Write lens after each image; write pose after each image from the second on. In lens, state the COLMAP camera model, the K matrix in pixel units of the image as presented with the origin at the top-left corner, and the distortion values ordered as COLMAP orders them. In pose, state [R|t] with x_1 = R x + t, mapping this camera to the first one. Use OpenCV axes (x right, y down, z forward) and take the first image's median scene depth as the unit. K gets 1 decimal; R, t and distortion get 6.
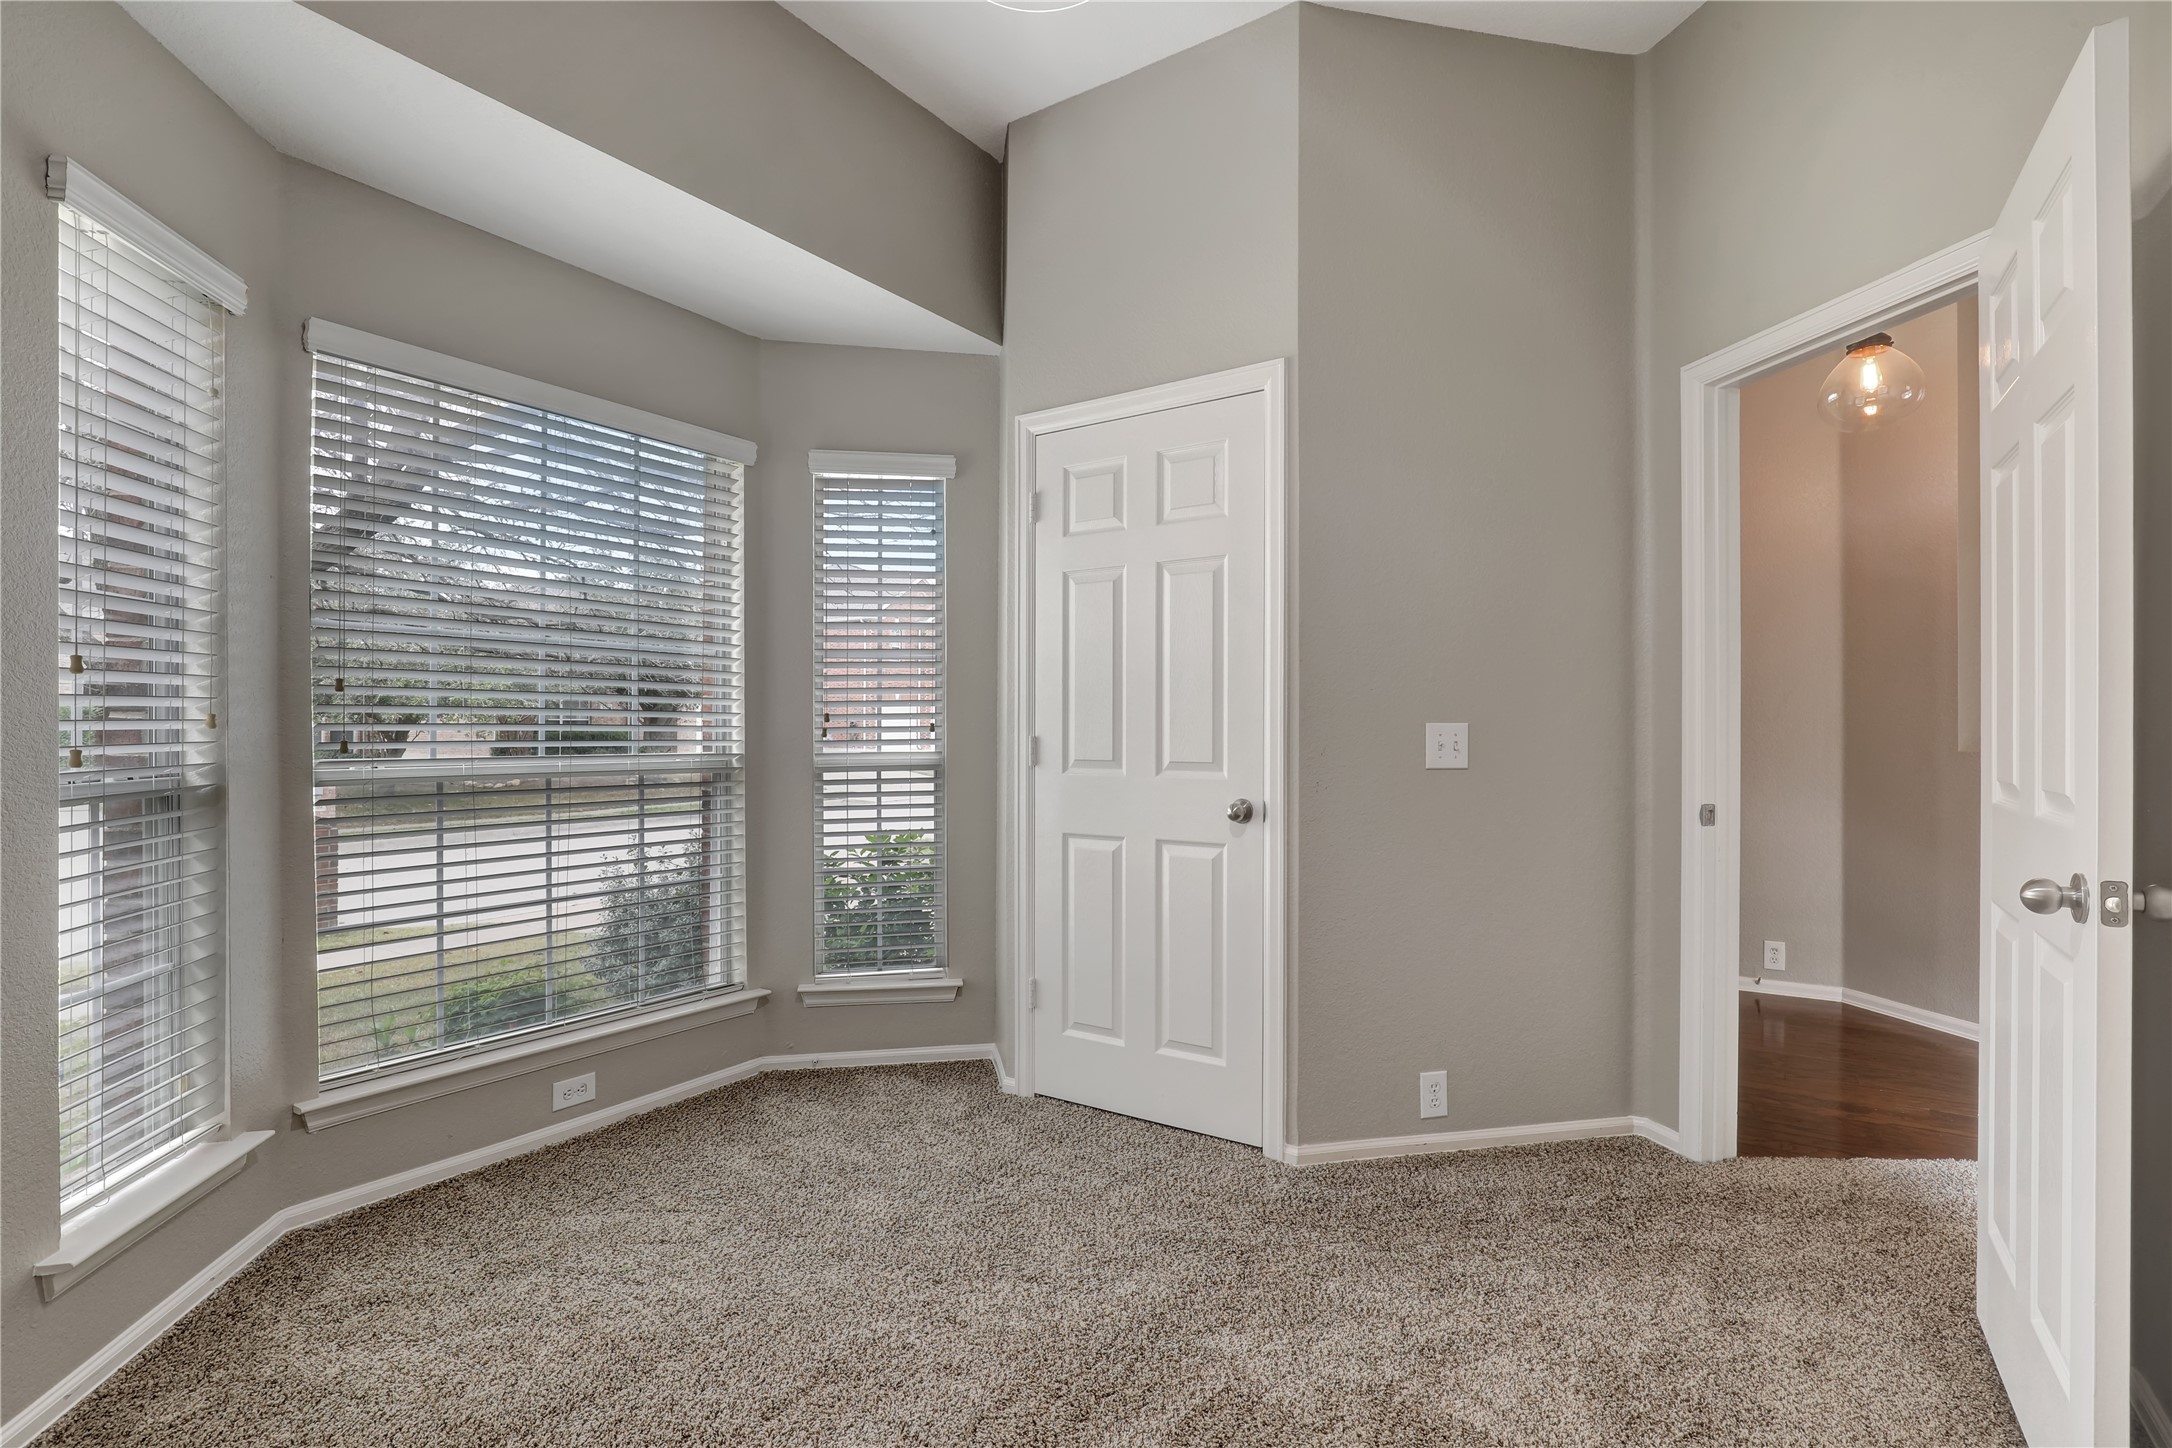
lens RADIAL K [[988.2, 0, 1076.4], [0, 988.2, 721.7], [0, 0, 1]] dist [-0.019501, 0.000703]
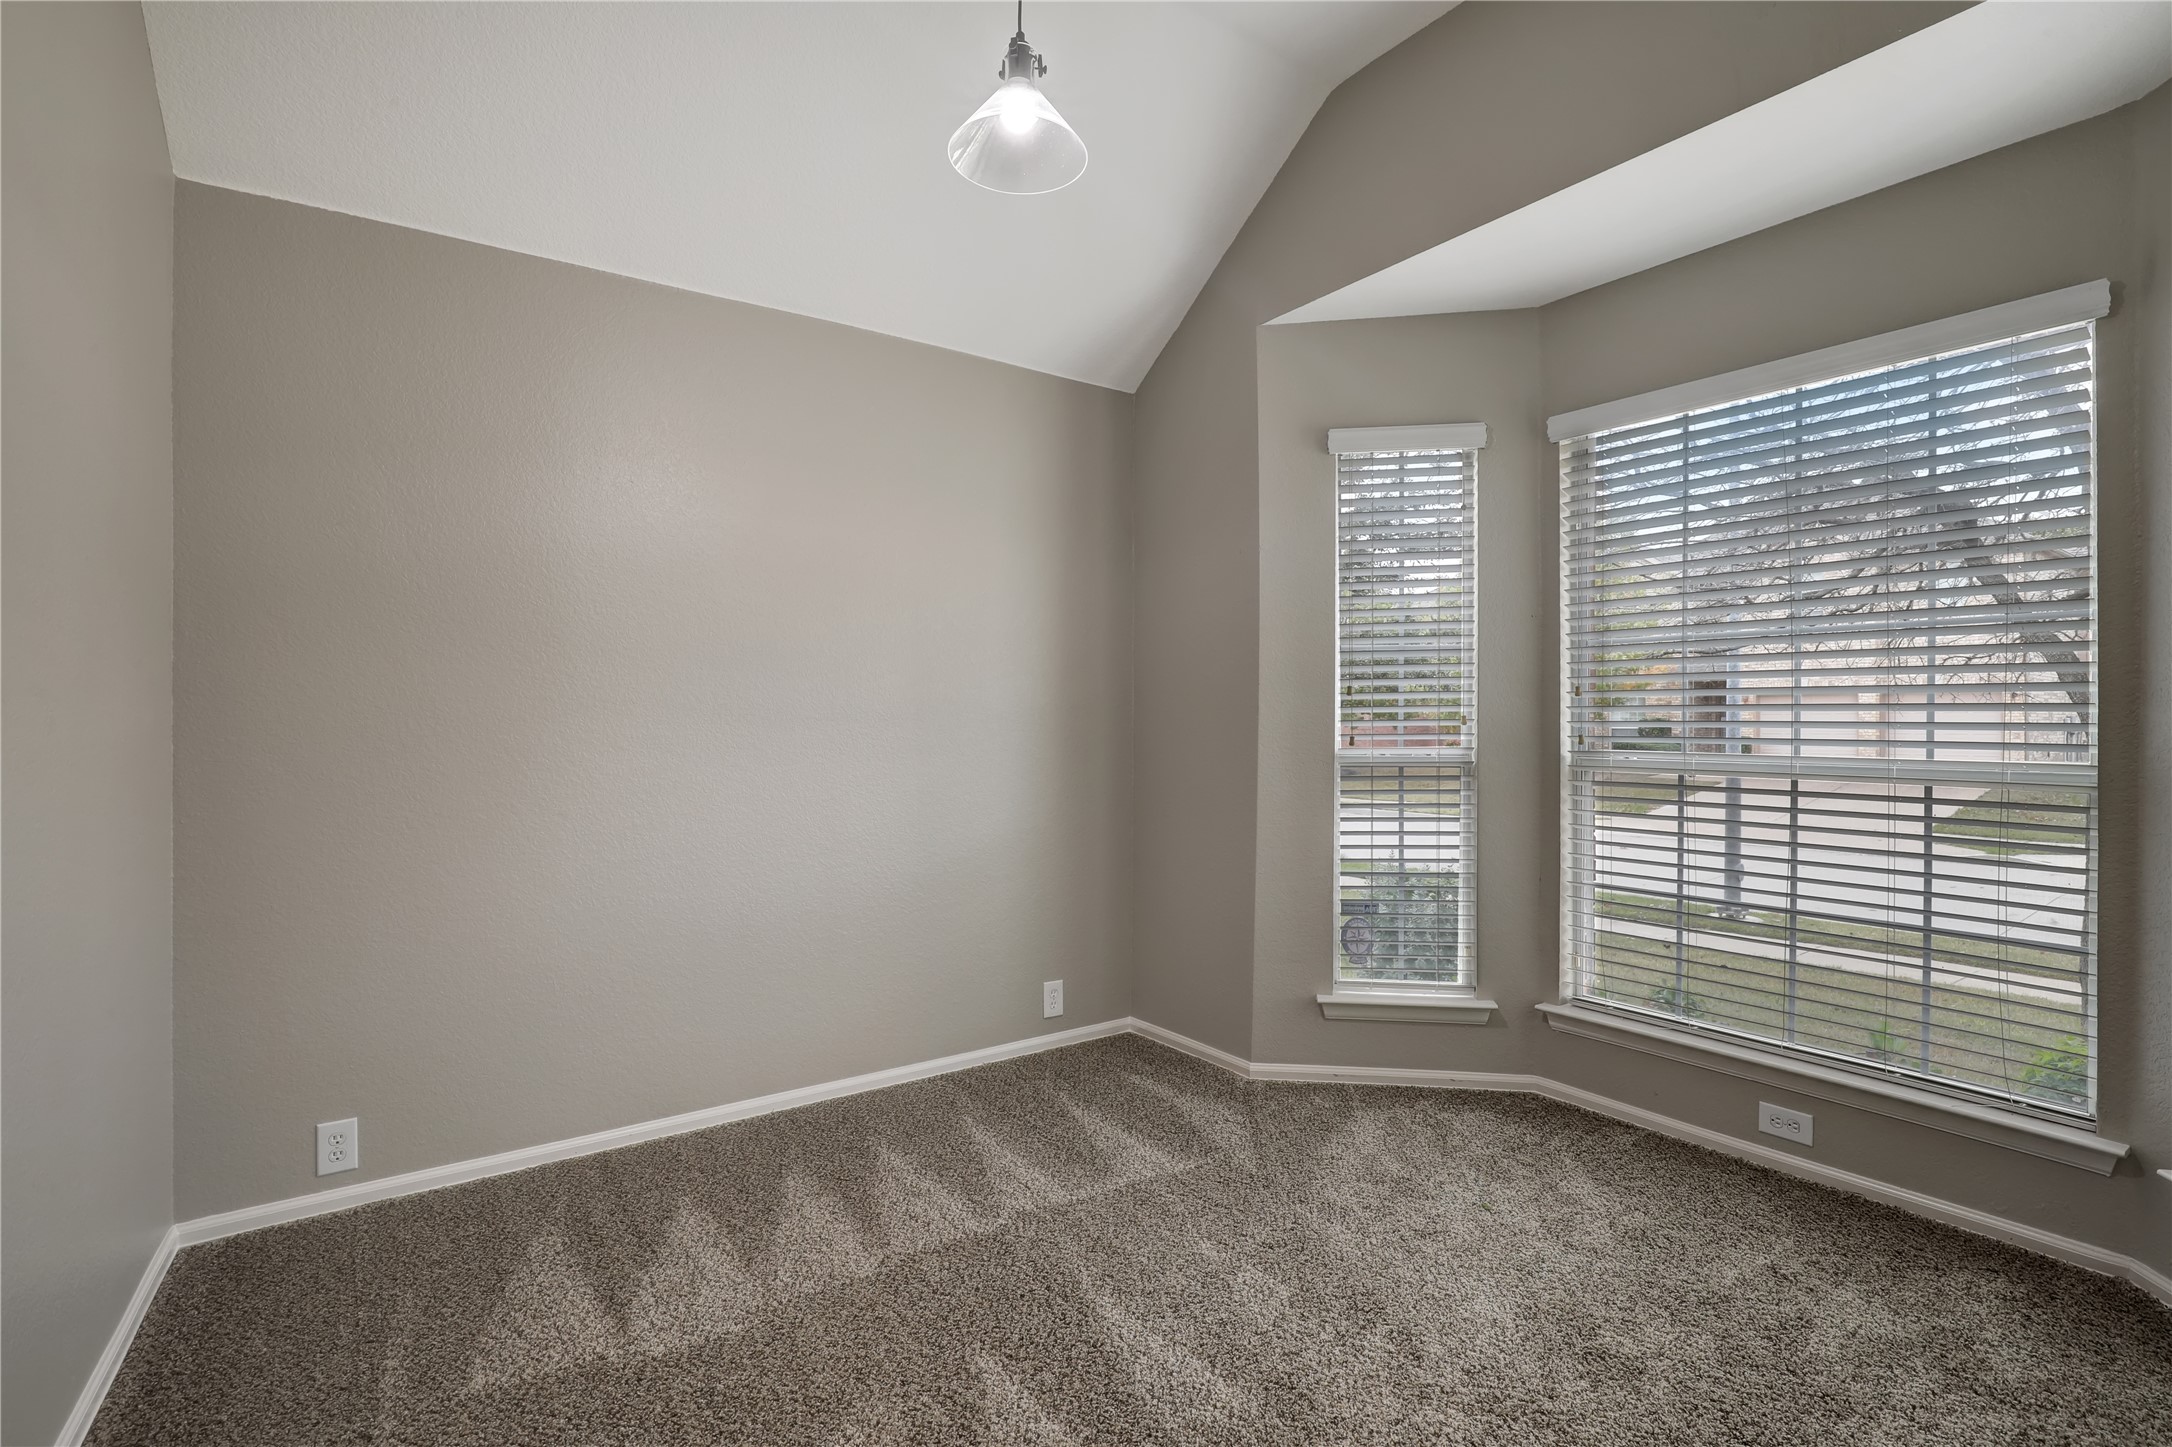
lens RADIAL K [[988.2, 0, 1076.4], [0, 988.2, 721.2], [0, 0, 1]] dist [-0.019501, 0.000703]
pose [[-0.370931, -0.000469, -0.928660, 0.592365], [0.022721, 0.999696, -0.009580, -0.000851], [0.928382, -0.024653, -0.370808, 0.765920]]
